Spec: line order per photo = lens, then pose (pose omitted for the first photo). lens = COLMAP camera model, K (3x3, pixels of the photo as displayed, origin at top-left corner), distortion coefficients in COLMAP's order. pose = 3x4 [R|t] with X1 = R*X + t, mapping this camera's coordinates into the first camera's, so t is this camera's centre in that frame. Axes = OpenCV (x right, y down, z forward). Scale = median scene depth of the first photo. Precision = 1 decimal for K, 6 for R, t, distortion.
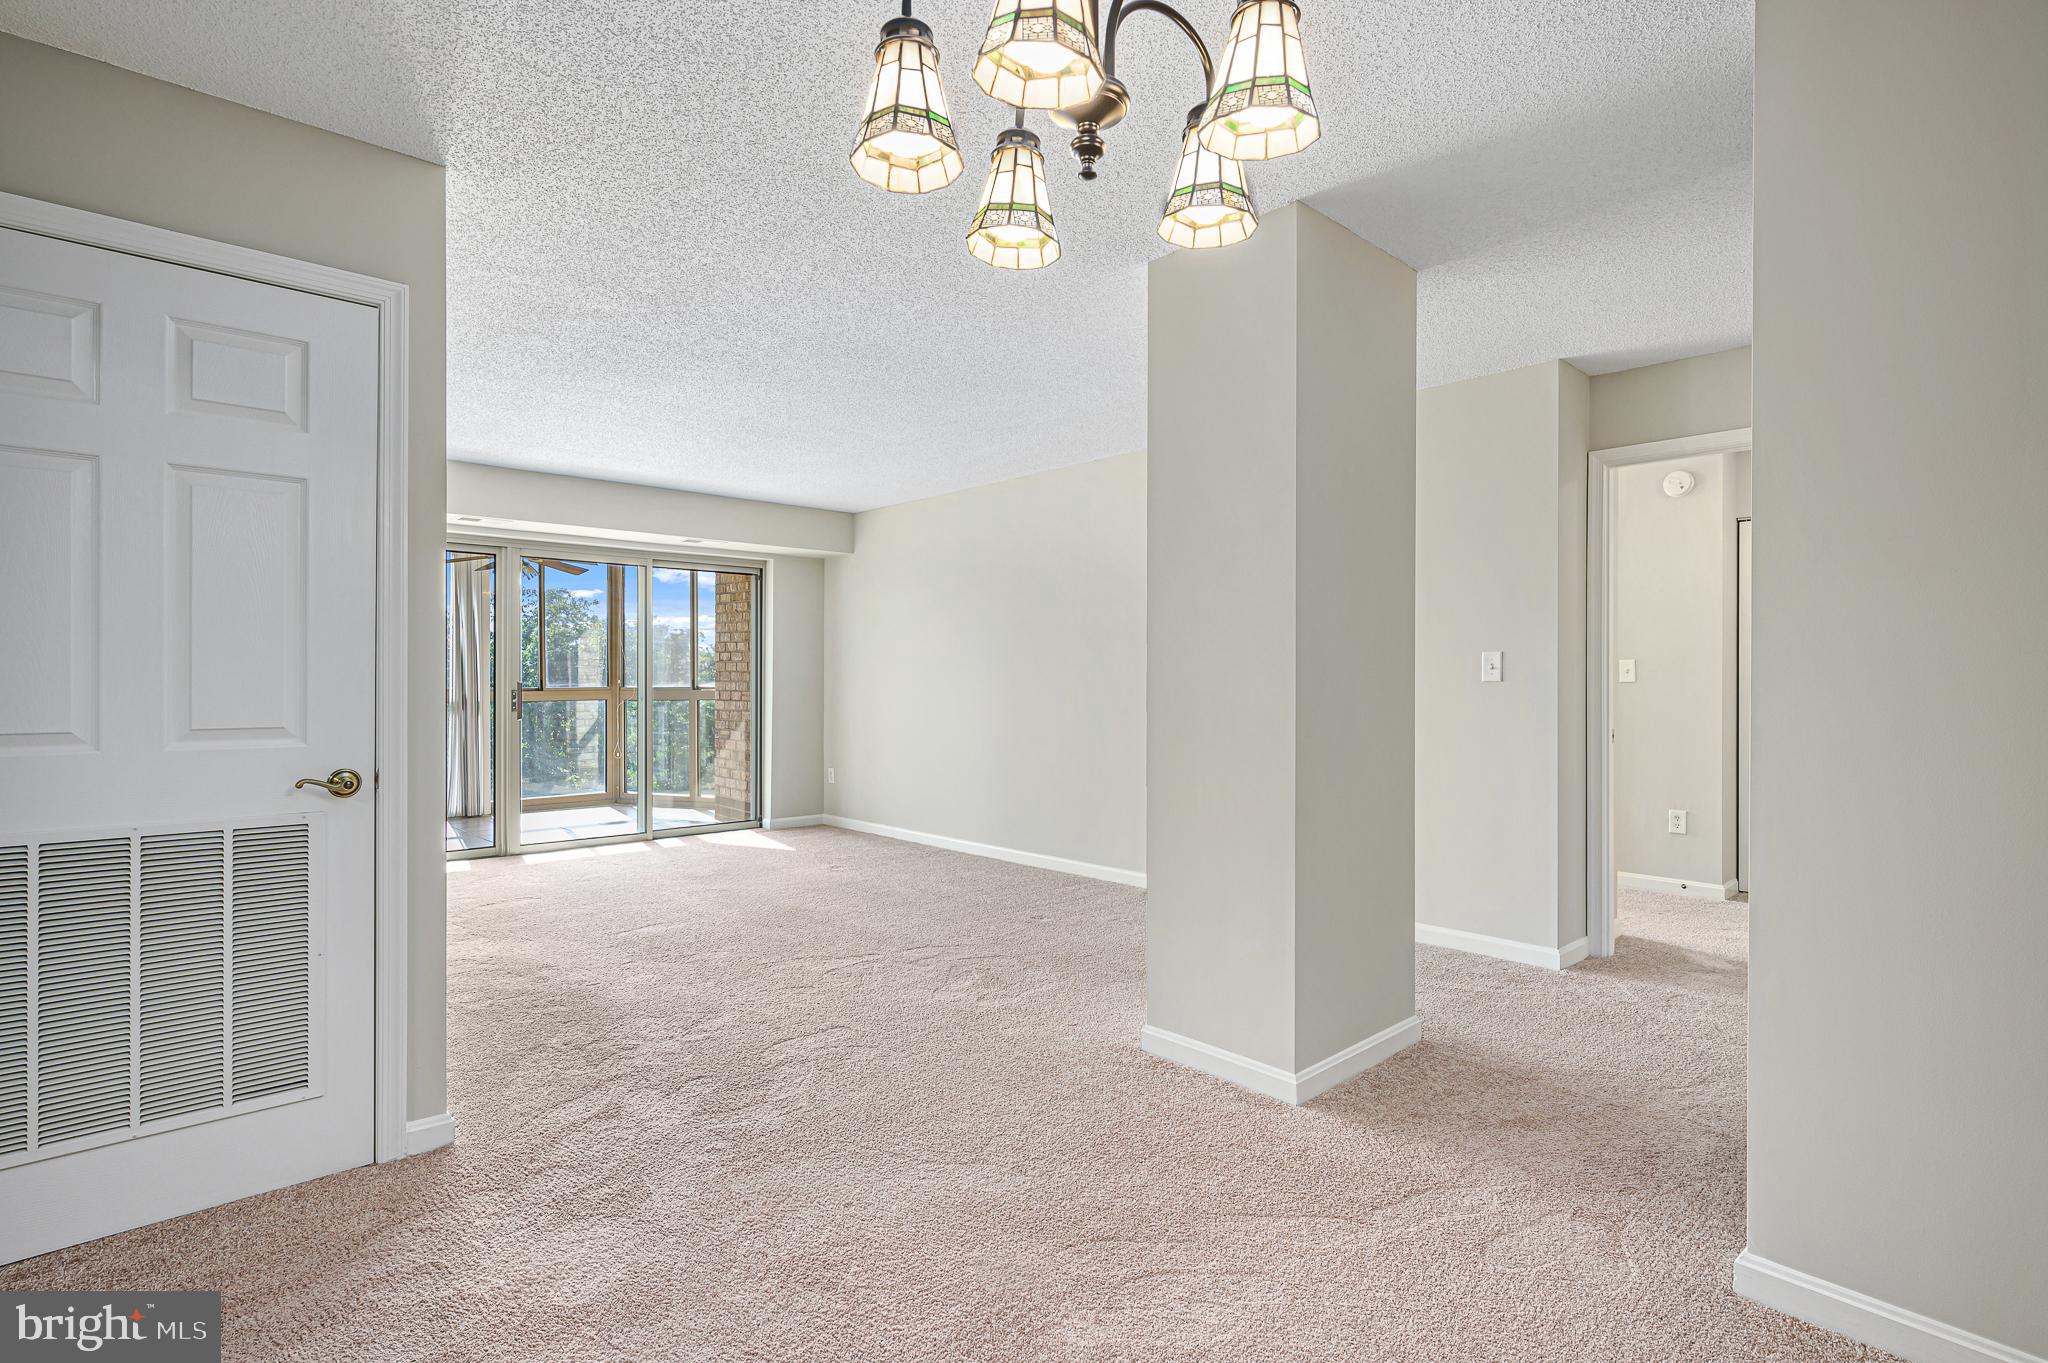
lens RADIAL K [[1001.5, 0, 1024.0], [0, 1001.5, 681.5], [0, 0, 1]] dist [-0.001169, -0.000997]
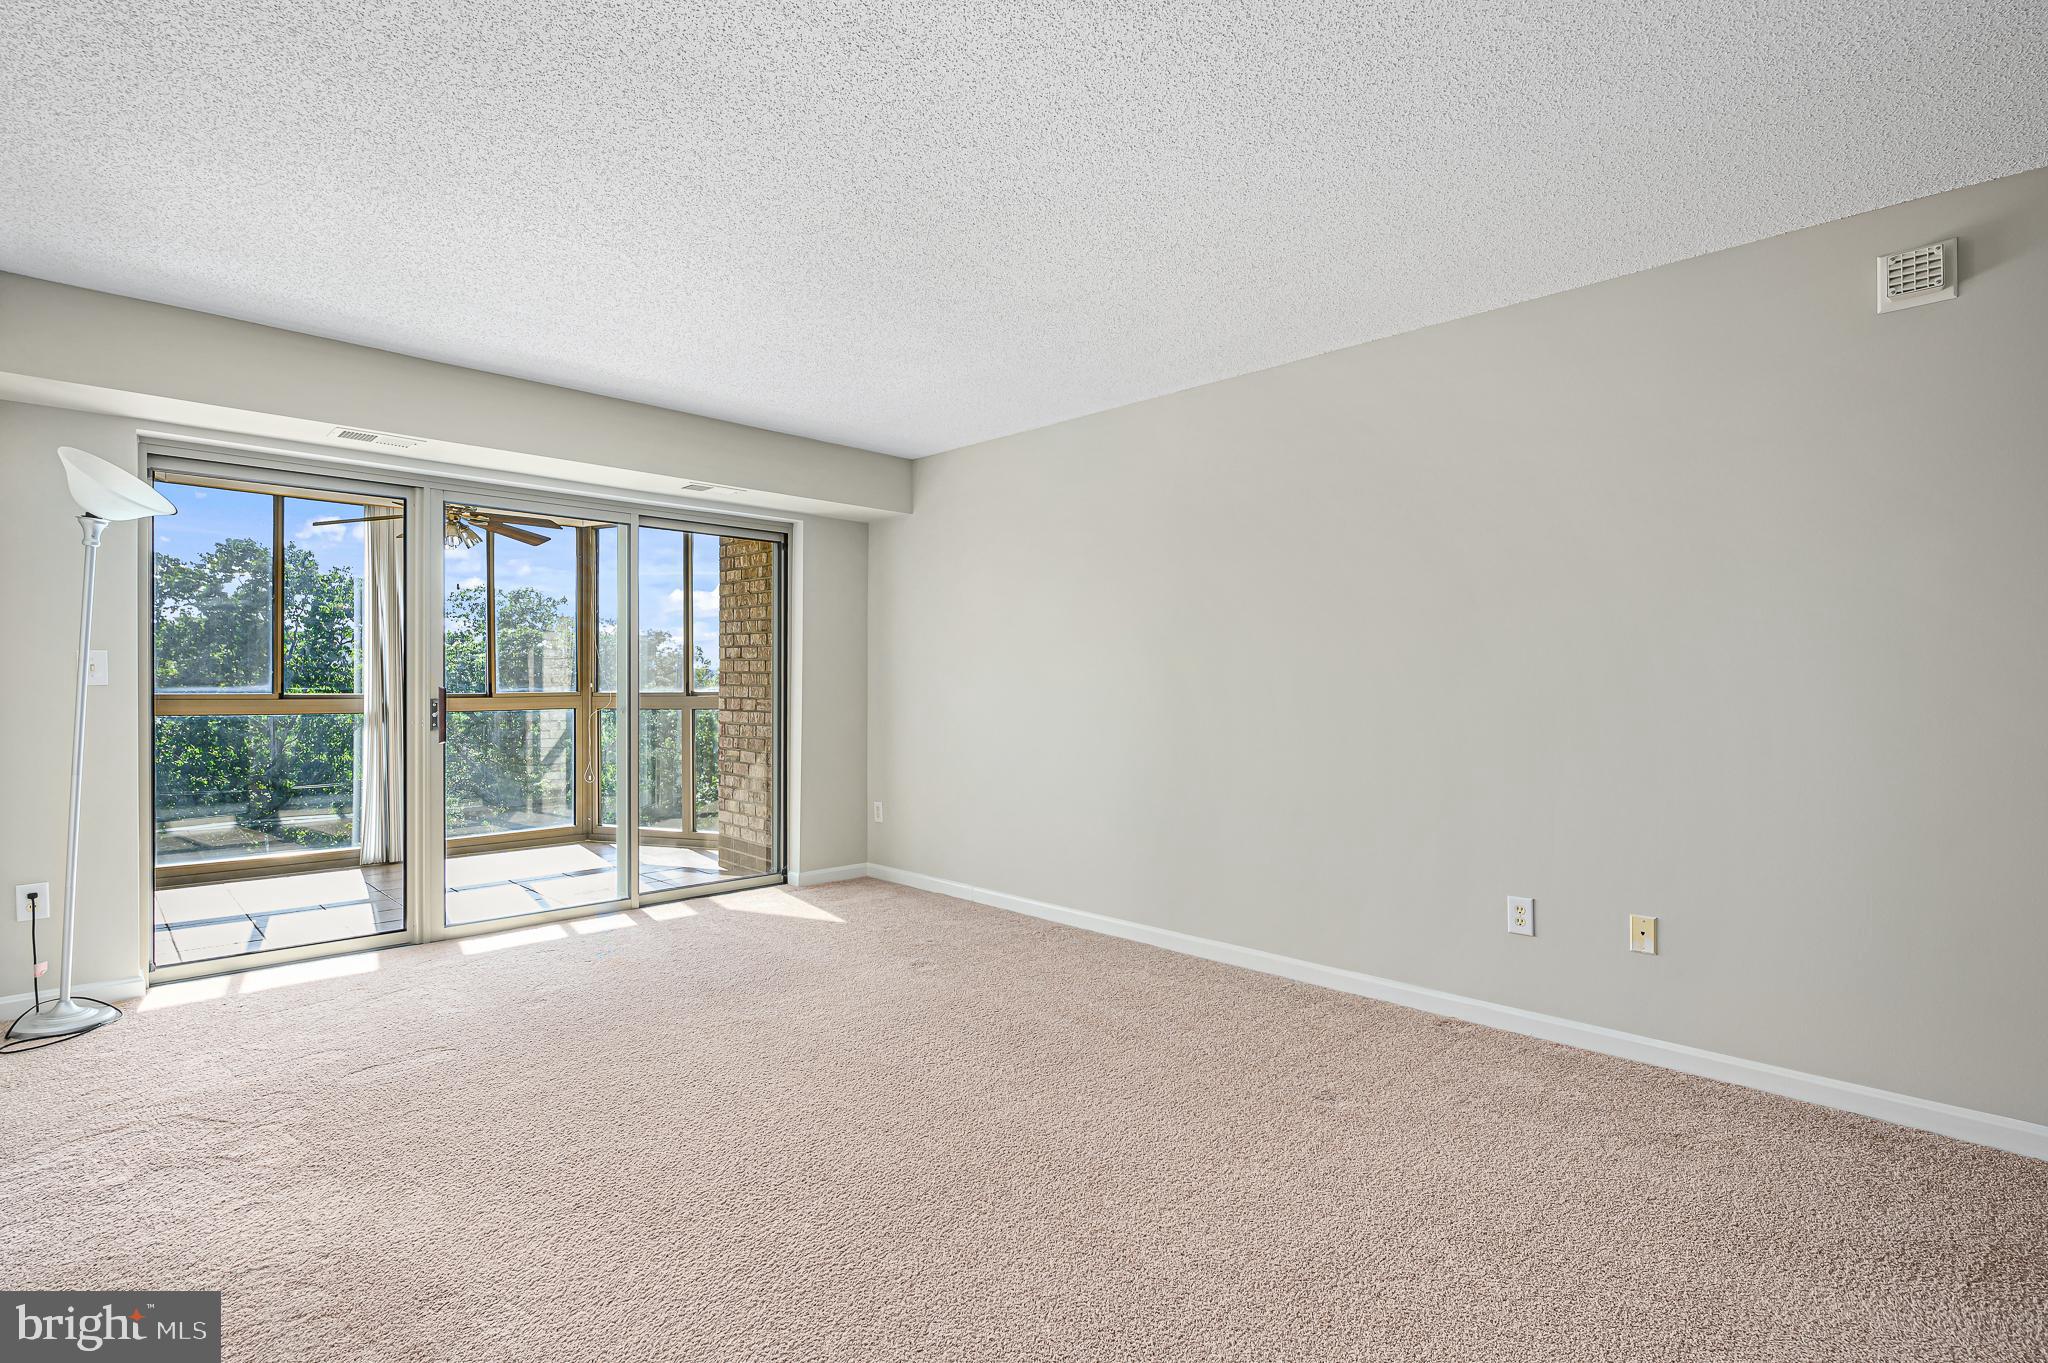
lens RADIAL K [[961.3, 0, 1023.1], [0, 961.3, 689.1], [0, 0, 1]] dist [-0.002038, 0.001008]
pose [[0.999296, 0.000732, 0.037510, -0.110600], [-0.000901, 0.999990, 0.004492, -0.001111], [-0.037506, -0.004523, 0.999286, 0.274272]]
